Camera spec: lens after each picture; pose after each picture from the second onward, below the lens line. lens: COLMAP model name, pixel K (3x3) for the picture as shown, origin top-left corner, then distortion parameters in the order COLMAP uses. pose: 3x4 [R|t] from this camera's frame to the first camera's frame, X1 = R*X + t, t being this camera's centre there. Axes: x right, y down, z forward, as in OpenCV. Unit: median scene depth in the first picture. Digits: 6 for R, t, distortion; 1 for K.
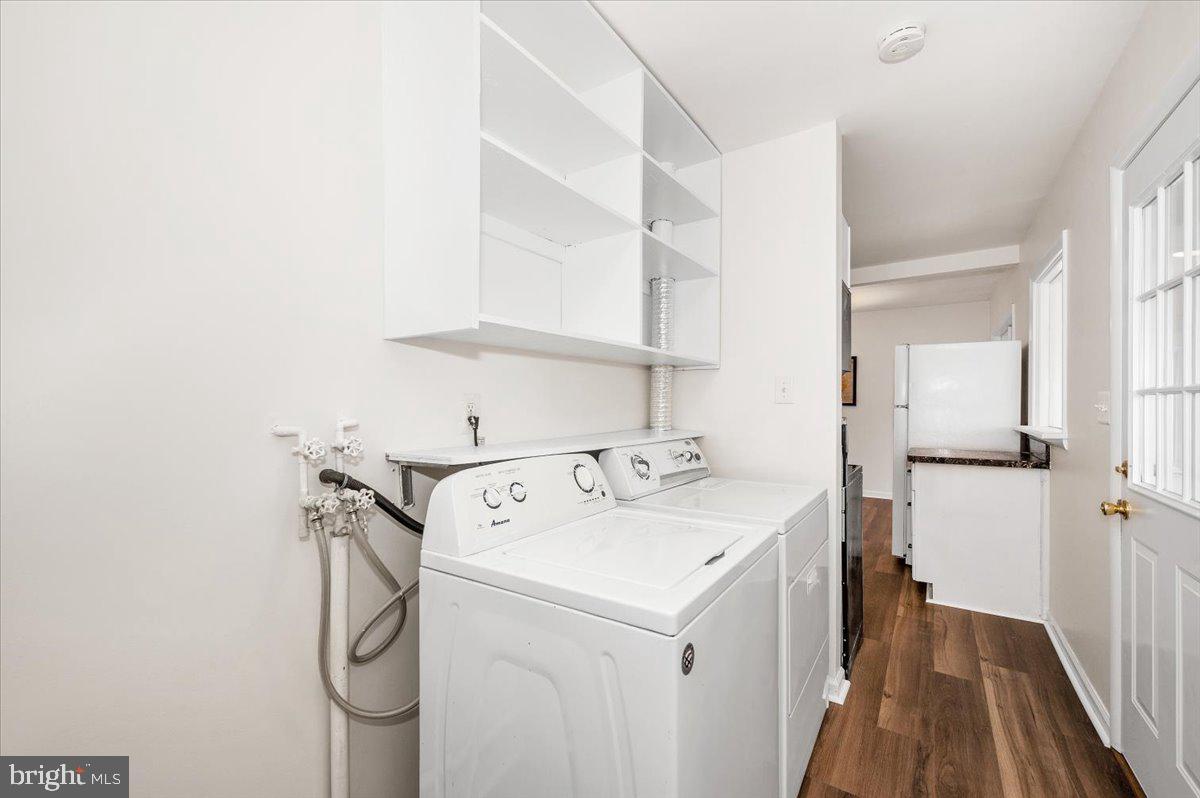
lens RADIAL K [[478.3, 0, 599.8], [0, 478.3, 402.6], [0, 0, 1]] dist [-0.000789, -0.000925]
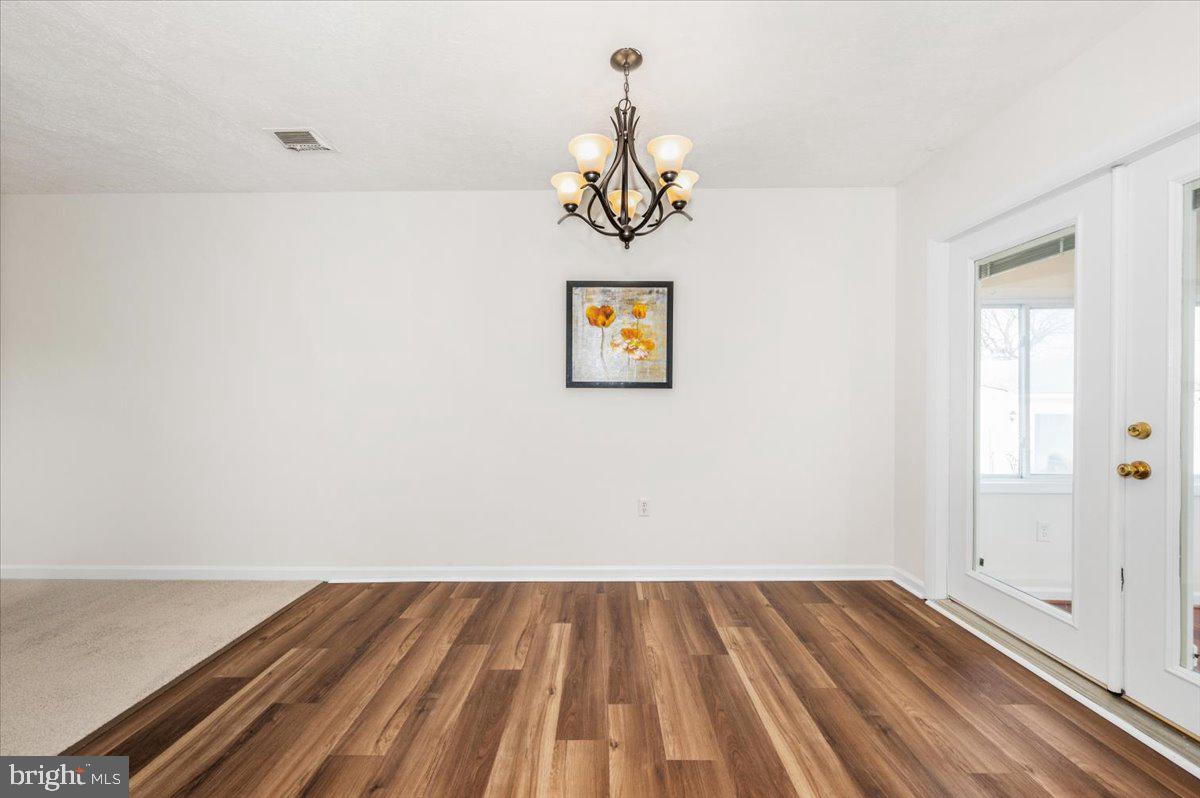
lens RADIAL K [[478.3, 0, 593.1], [0, 478.3, 401.9], [0, 0, 1]] dist [-0.000789, -0.000925]
pose [[0.829773, -0.001024, 0.558099, 0.571887], [-0.004470, 0.999954, 0.008480, 0.046377], [-0.558082, -0.009531, 0.829731, 1.767584]]
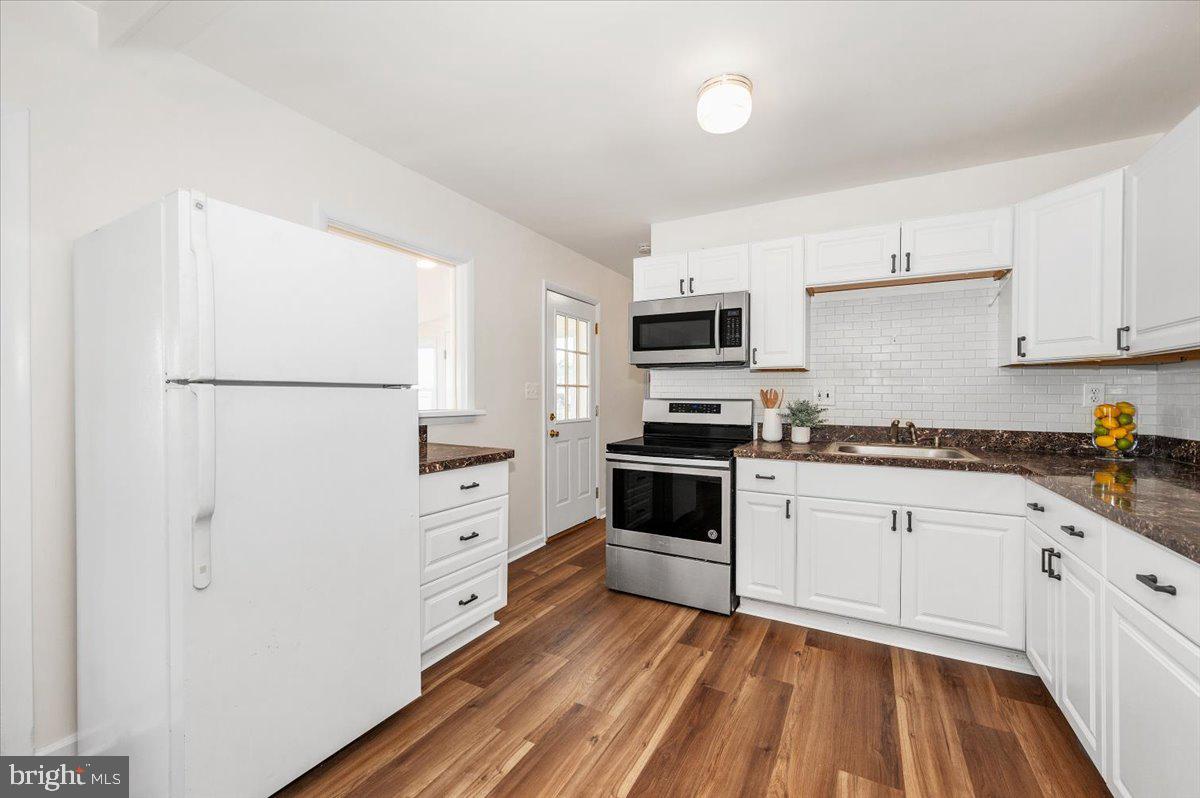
lens RADIAL K [[478.3, 0, 599.4], [0, 478.3, 400.1], [0, 0, 1]] dist [-0.000789, -0.000925]
pose [[-0.994748, 0.003408, -0.102301, 0.740435], [0.003127, 0.999991, 0.002912, 0.032553], [0.102310, 0.002577, -0.994749, 2.299491]]
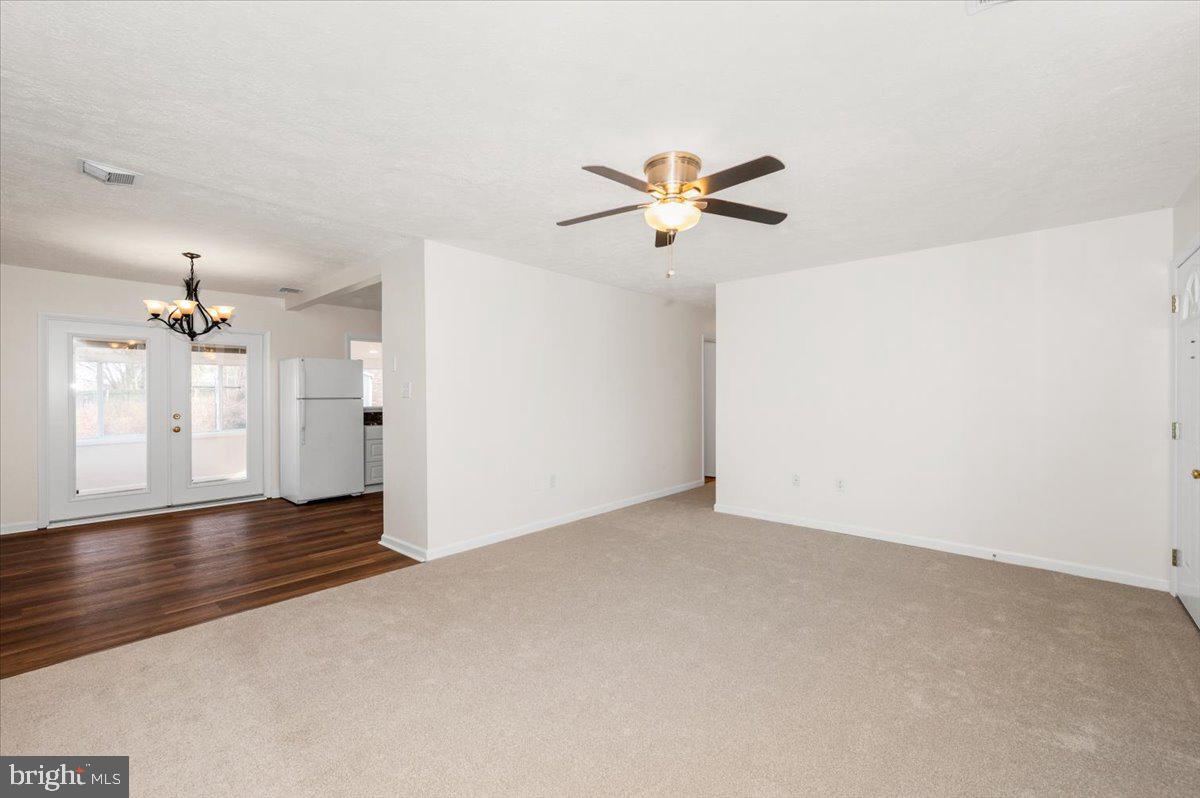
lens RADIAL K [[478.3, 0, 588.2], [0, 478.3, 396.0], [0, 0, 1]] dist [-0.000789, -0.000925]
pose [[-0.990010, 0.006914, 0.140829, -0.548933], [0.006712, 0.999976, -0.001905, 0.013561], [-0.140839, -0.000941, -0.990032, 3.810020]]
